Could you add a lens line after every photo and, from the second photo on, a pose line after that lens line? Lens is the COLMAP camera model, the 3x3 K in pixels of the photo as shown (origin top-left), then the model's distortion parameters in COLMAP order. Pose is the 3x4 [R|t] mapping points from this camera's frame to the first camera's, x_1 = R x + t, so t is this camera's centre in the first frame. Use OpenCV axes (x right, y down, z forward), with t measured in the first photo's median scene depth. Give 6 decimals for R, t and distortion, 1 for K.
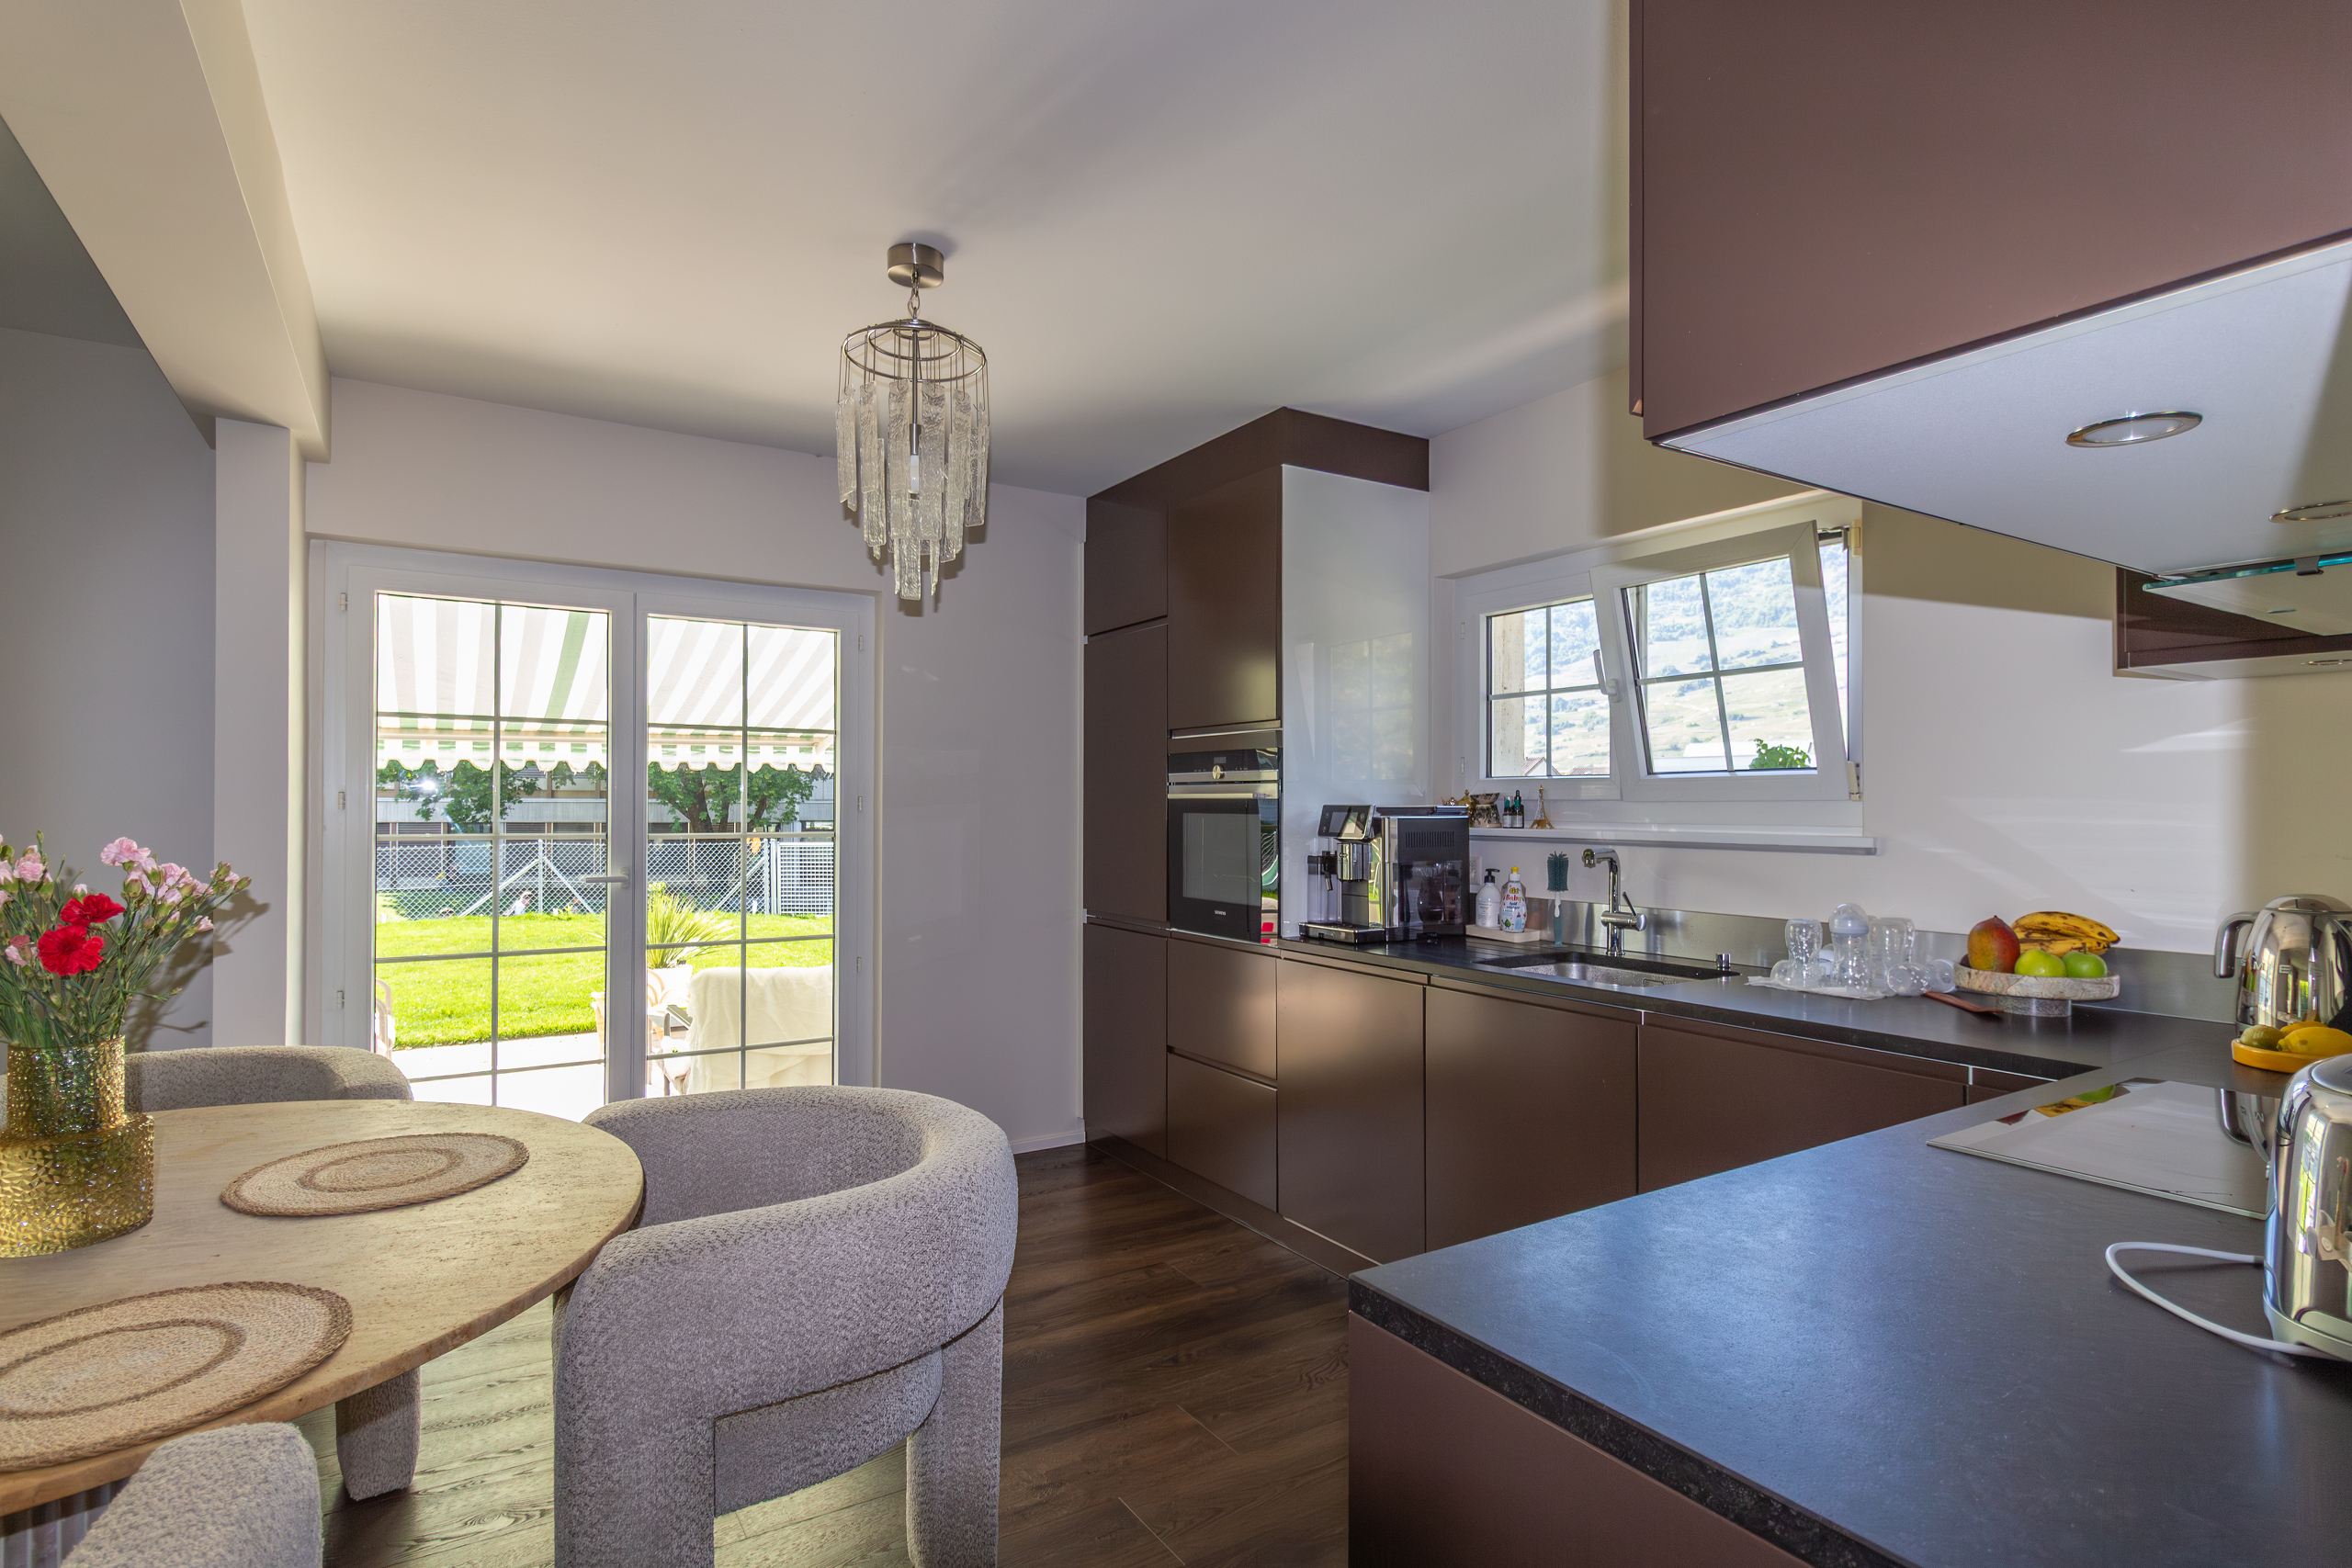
lens RADIAL K [[1174.1, 0, 1175.5], [0, 1174.1, 785.6], [0, 0, 1]] dist [-0.003525, -0.000851]
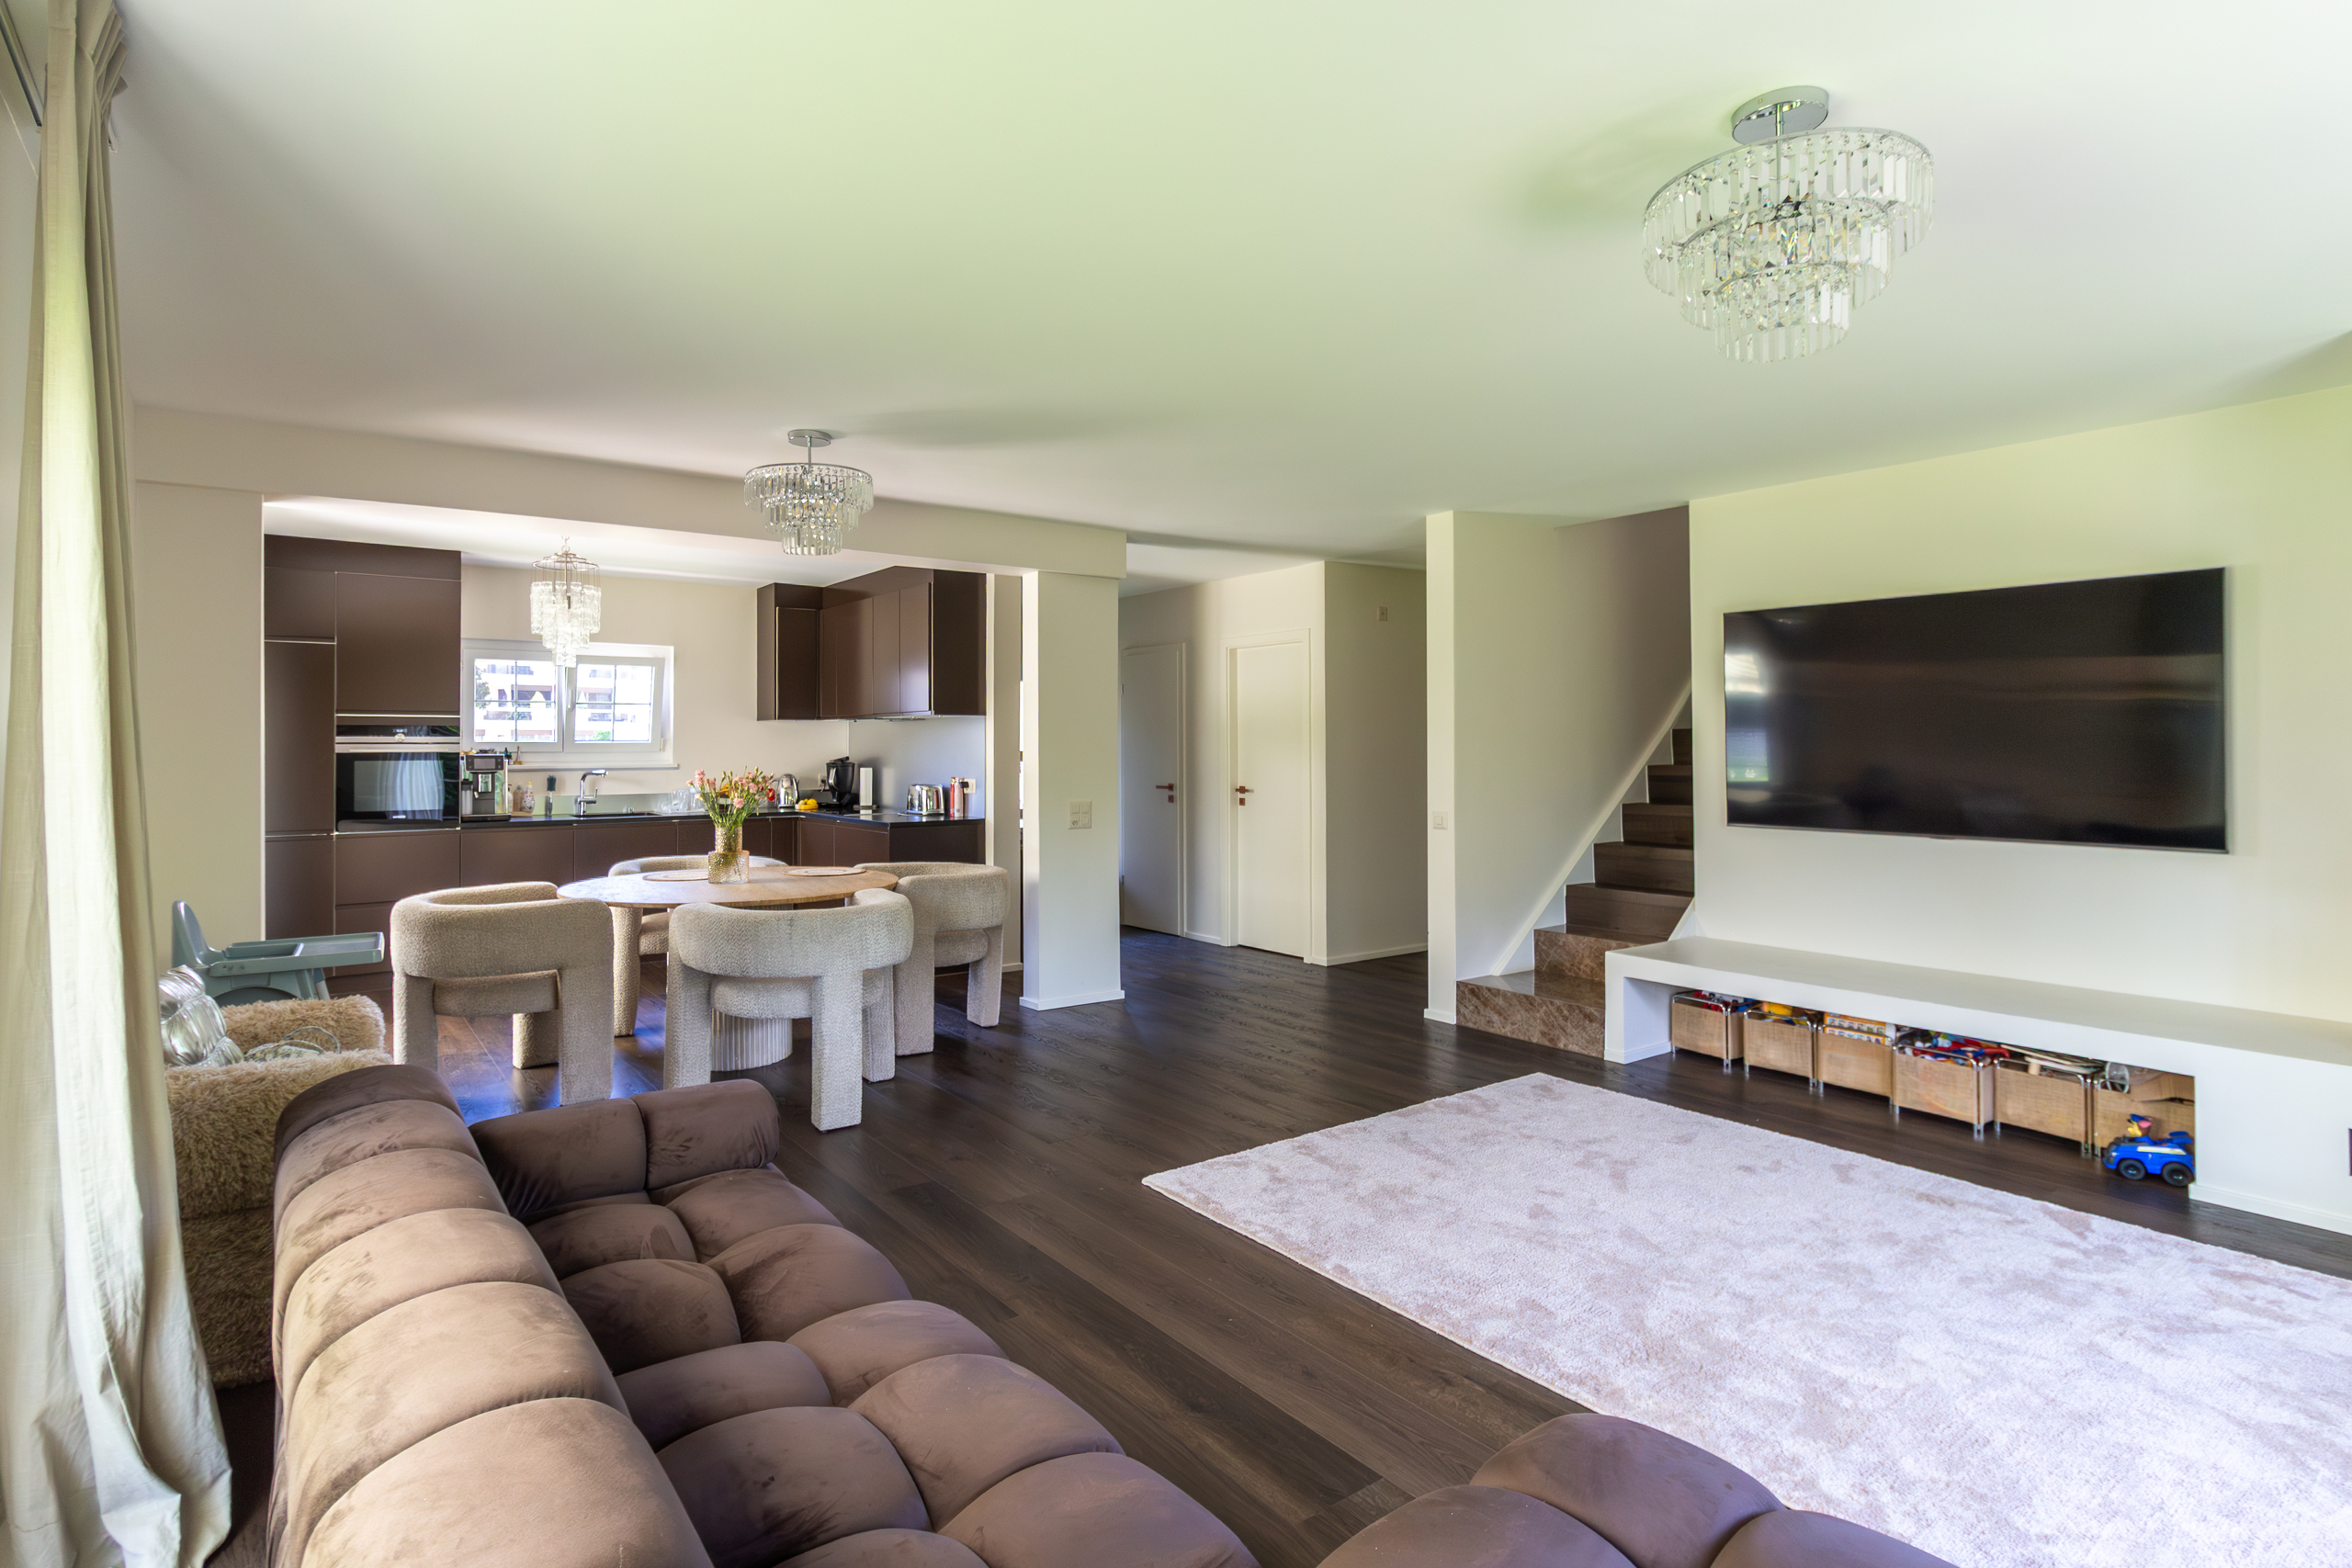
lens RADIAL K [[1174.1, 0, 1143.7], [0, 1174.1, 738.1], [0, 0, 1]] dist [-0.003525, -0.000851]
pose [[-0.066872, 0.007354, 0.997734, -1.918049], [-0.011531, 0.999900, -0.008143, -0.008883], [-0.997695, -0.012050, -0.066781, -0.007075]]
